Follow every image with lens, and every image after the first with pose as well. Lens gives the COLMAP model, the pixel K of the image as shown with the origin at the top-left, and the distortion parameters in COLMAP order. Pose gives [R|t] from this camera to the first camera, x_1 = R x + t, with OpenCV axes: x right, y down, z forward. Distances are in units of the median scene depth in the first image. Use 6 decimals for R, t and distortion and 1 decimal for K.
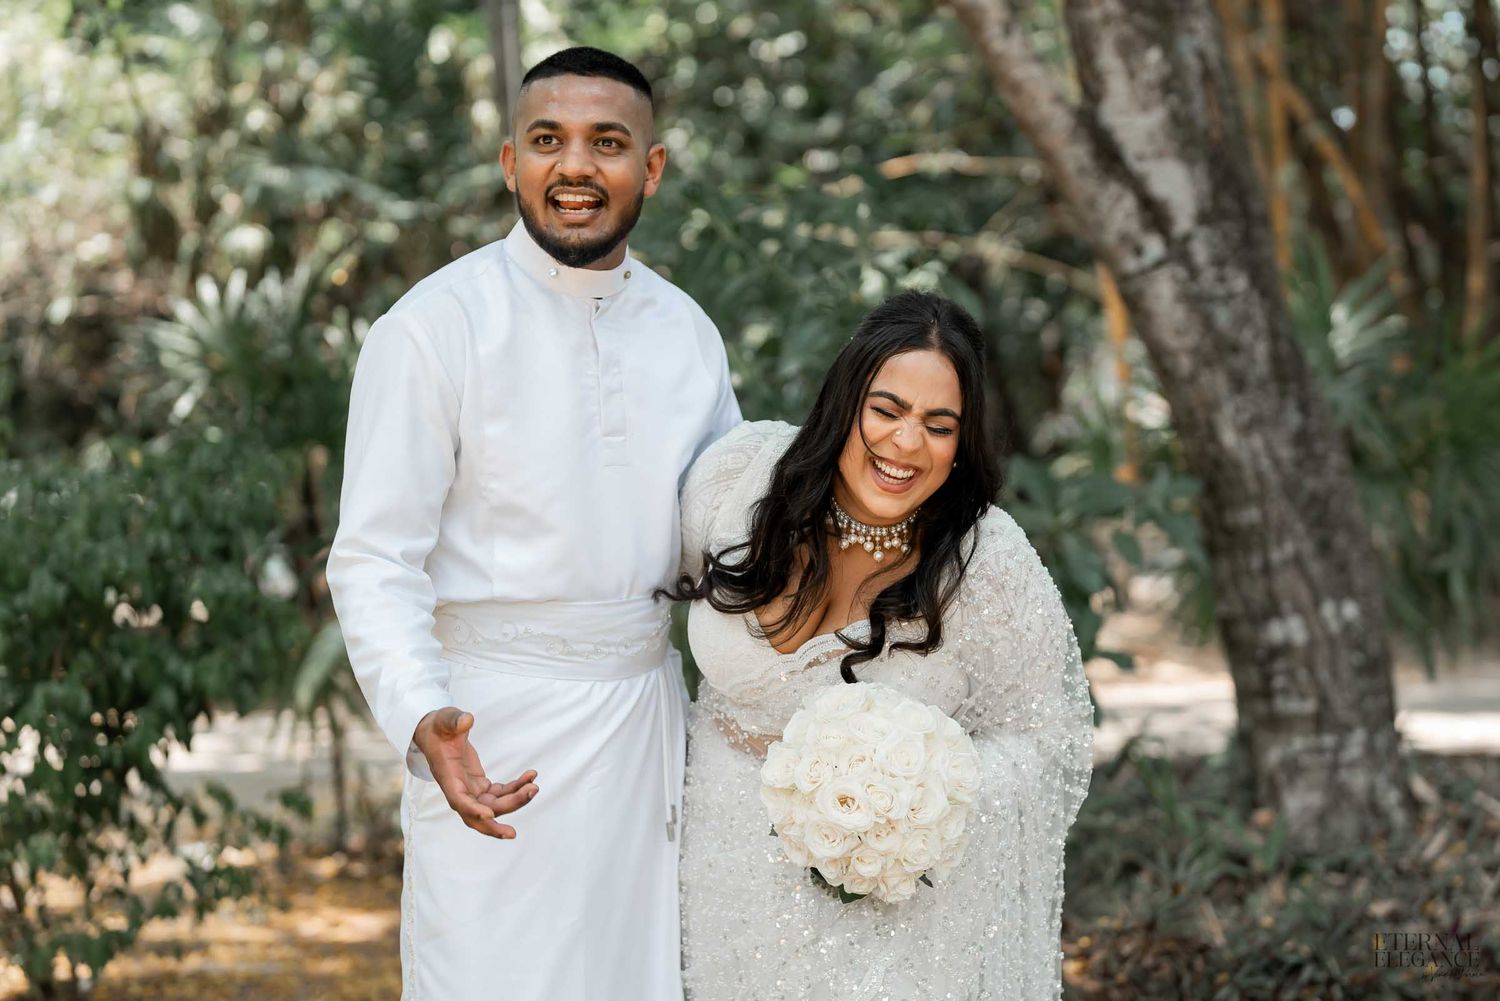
lens RADIAL K [[3218.7, 0, 750.0], [0, 3218.7, 500.5], [0, 0, 1]] dist [0.502629, 0.048681]
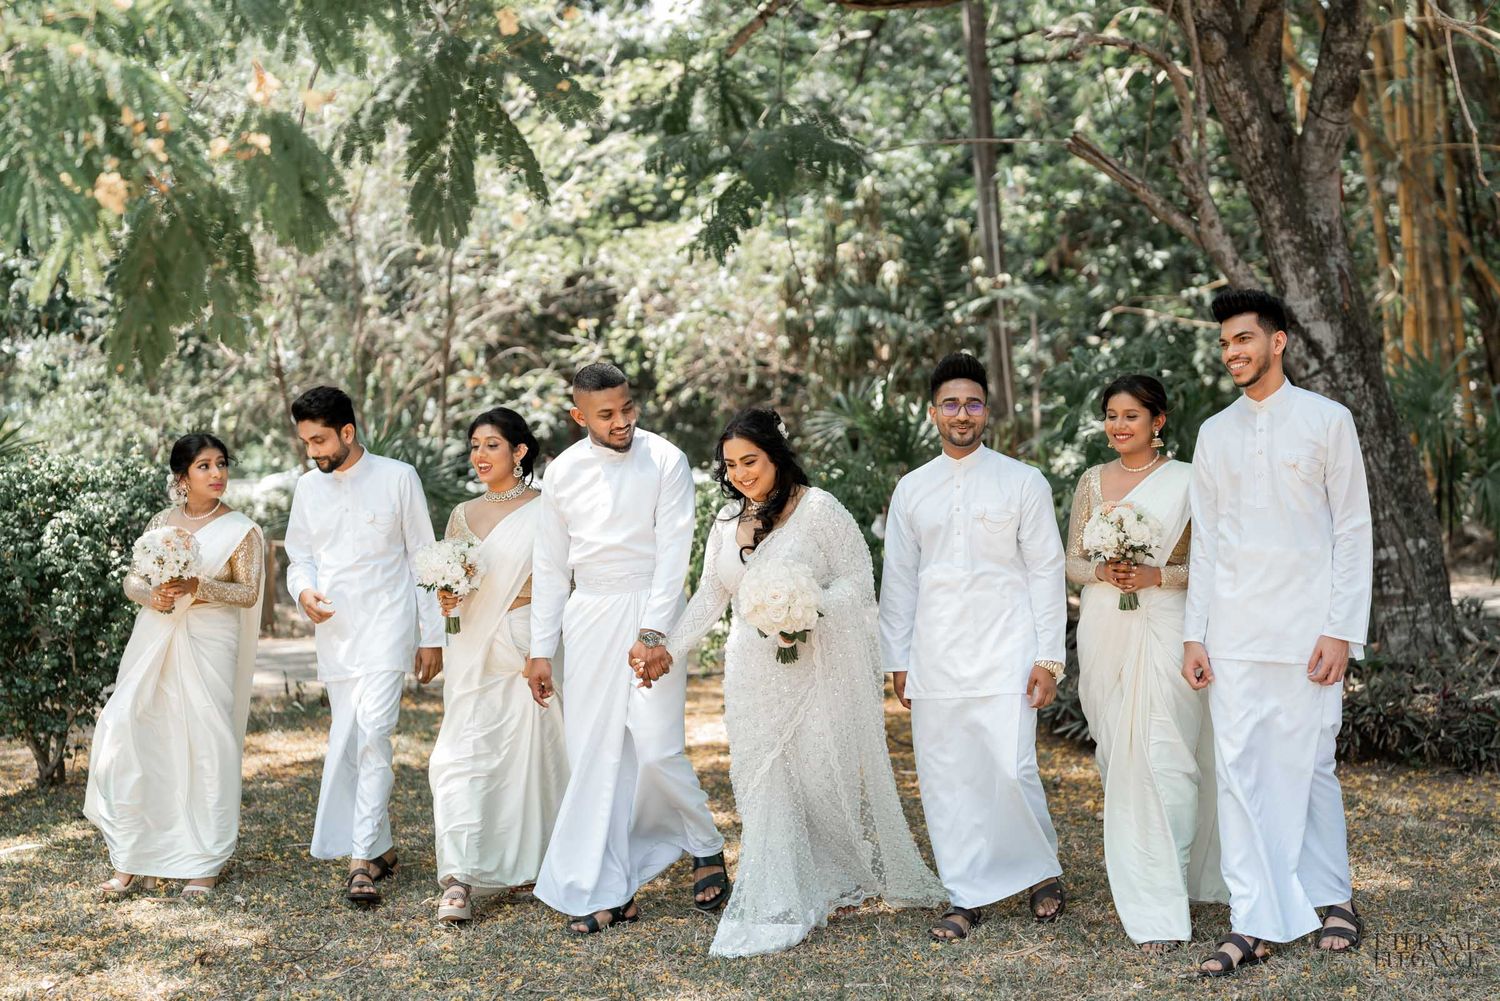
lens RADIAL K [[2164.0, 0, 750.0], [0, 2164.0, 500.5], [0, 0, 1]] dist [-0.031224, -0.037984]
pose [[0.982507, -0.011882, -0.185848, 0.027048], [0.014315, 0.999828, 0.011754, -0.013587], [0.185676, -0.014209, 0.982508, -0.366383]]
